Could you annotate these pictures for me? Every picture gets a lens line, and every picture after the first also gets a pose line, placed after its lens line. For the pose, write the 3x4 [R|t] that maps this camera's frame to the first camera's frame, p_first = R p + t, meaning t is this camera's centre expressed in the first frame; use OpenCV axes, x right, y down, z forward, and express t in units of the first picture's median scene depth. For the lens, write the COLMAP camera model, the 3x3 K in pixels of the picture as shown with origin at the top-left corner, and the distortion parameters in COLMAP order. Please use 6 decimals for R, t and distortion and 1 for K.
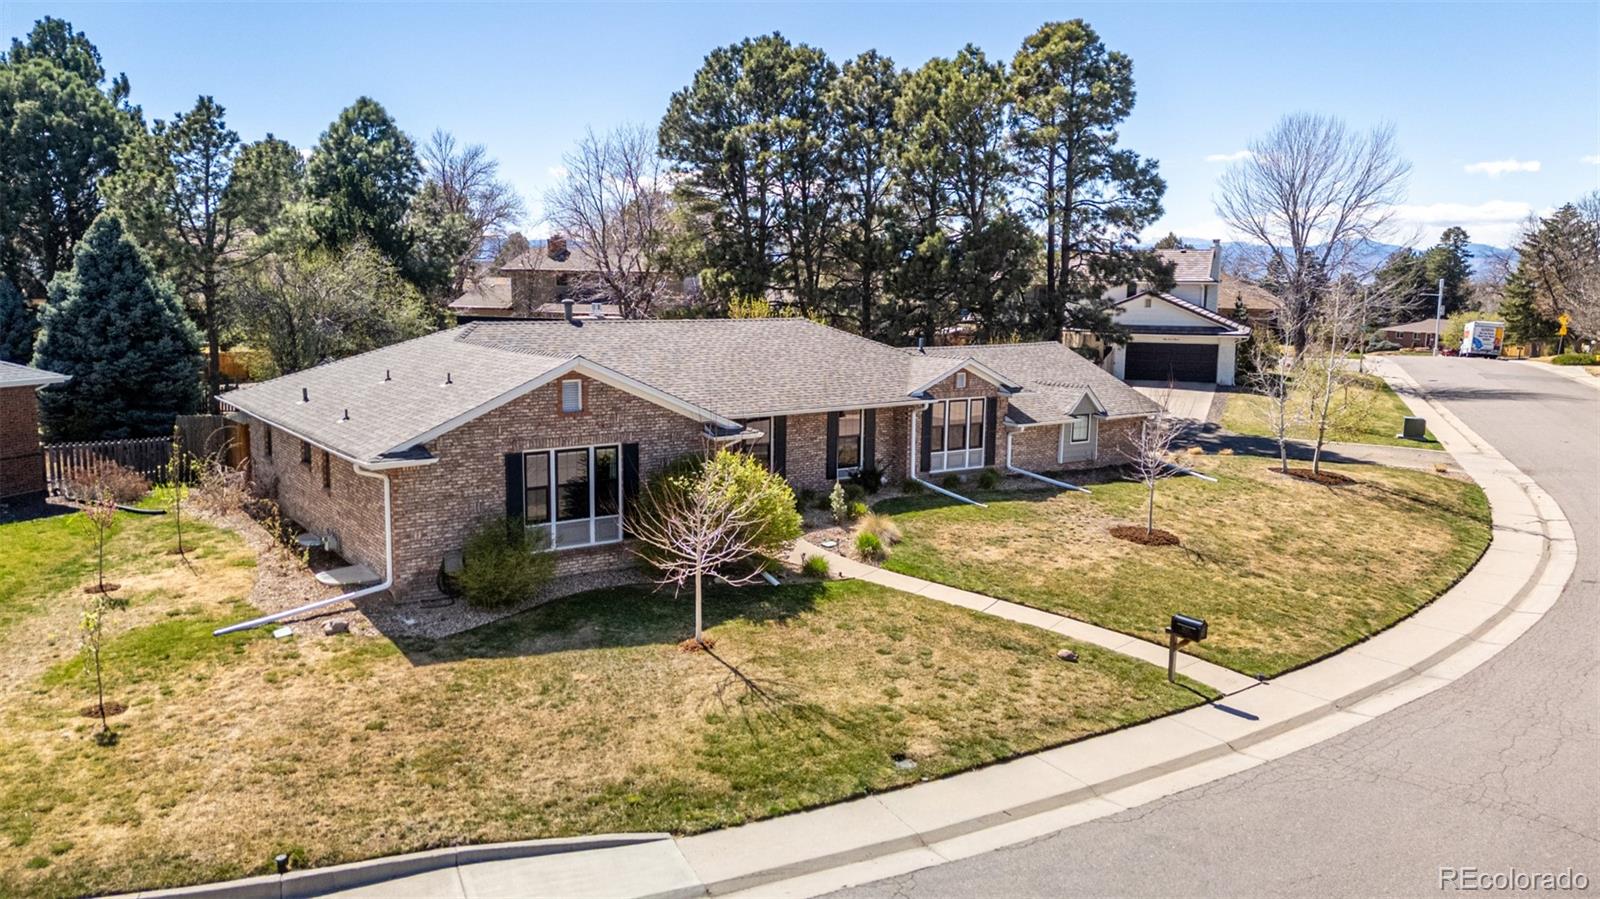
lens RADIAL K [[1204.5, 0, 807.7], [0, 1204.5, 448.4], [0, 0, 1]] dist [0.076969, -0.066496]
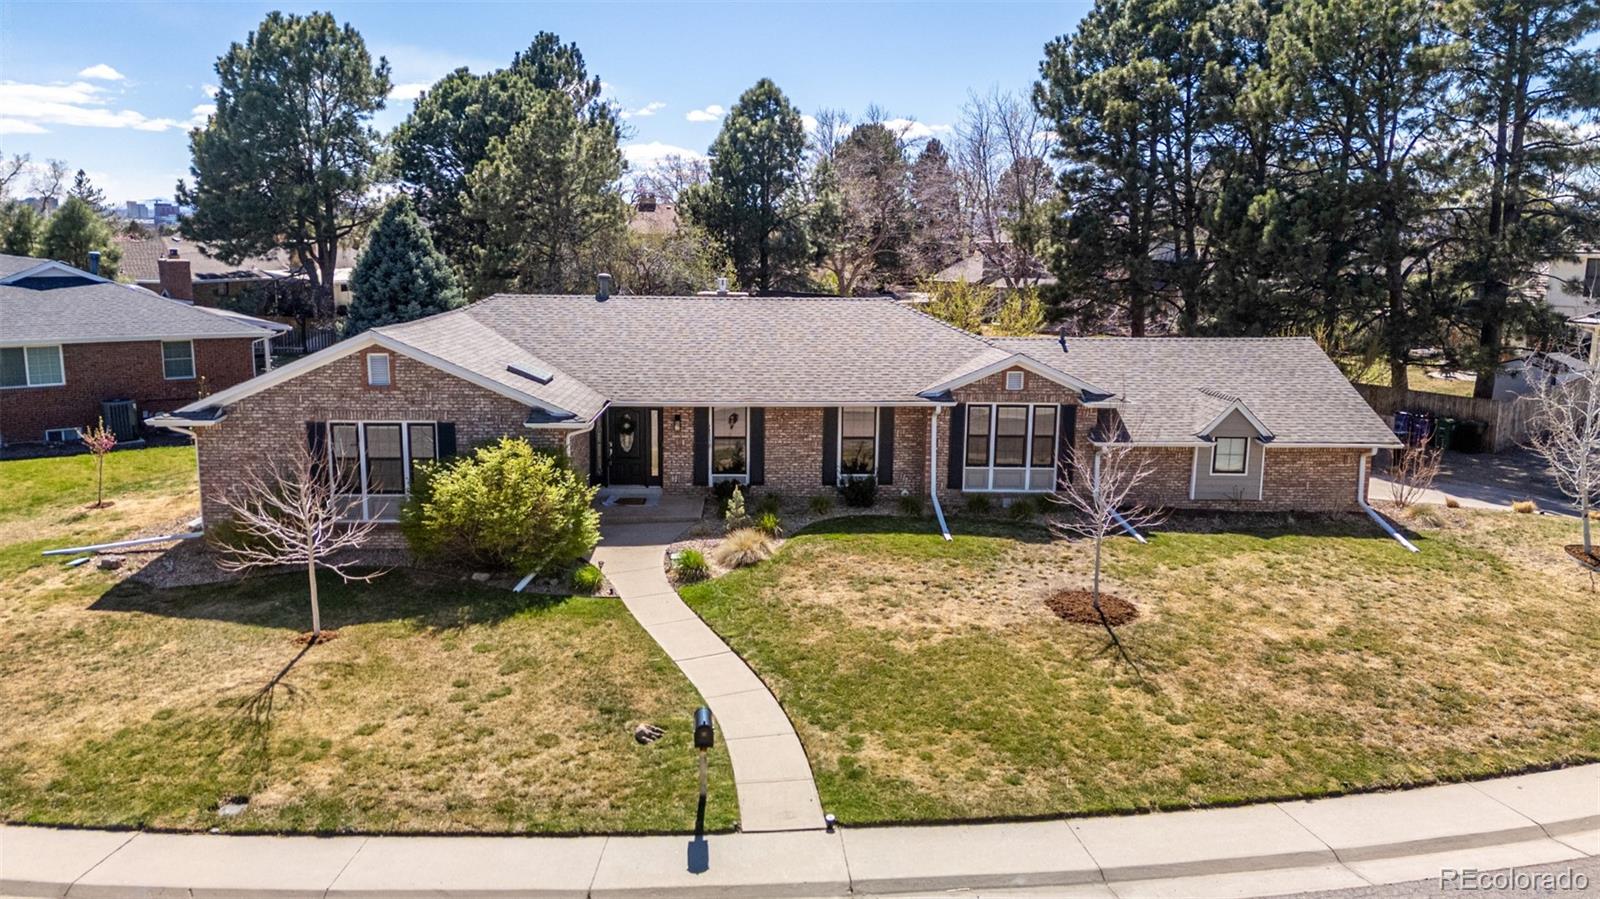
lens RADIAL K [[1215.3, 0, 800.0], [0, 1215.3, 449.5], [0, 0, 1]] dist [0.080770, -0.068669]
pose [[0.828550, 0.092214, -0.552269, 0.631931], [-0.080523, 0.995716, 0.045453, -0.050132], [0.554094, 0.006810, 0.832426, 0.343670]]
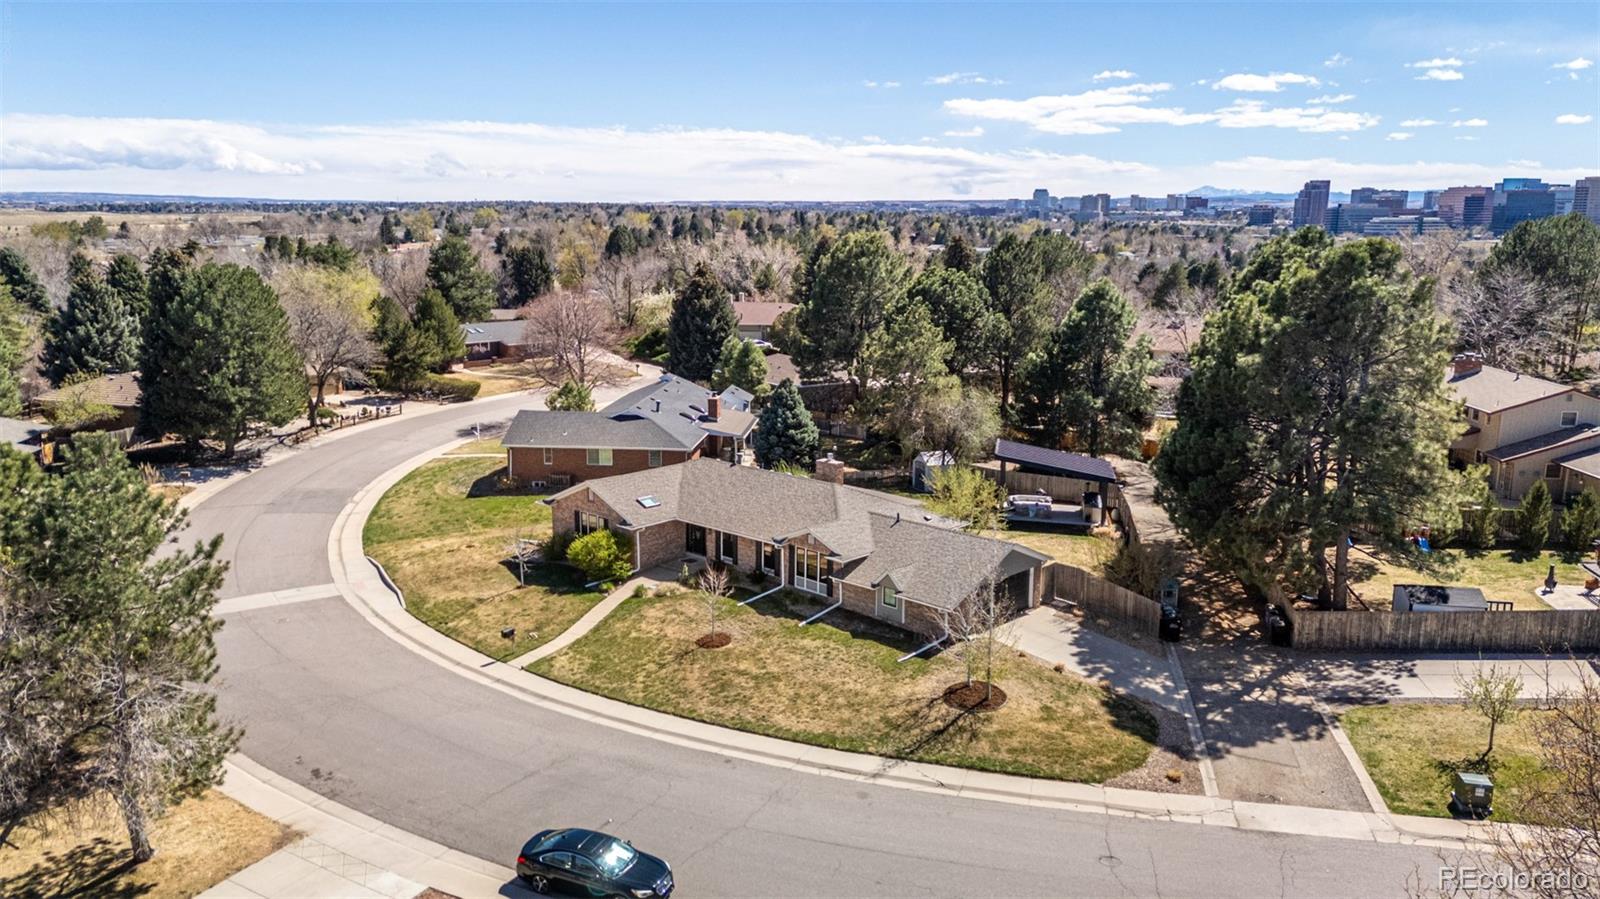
lens RADIAL K [[1215.3, 0, 800.0], [0, 1215.3, 449.5], [0, 0, 1]] dist [0.080770, -0.068669]
pose [[0.186493, 0.177217, -0.966341, 2.396014], [-0.145745, 0.977704, 0.151173, -0.597547], [0.971586, 0.112647, 0.208163, 0.851529]]
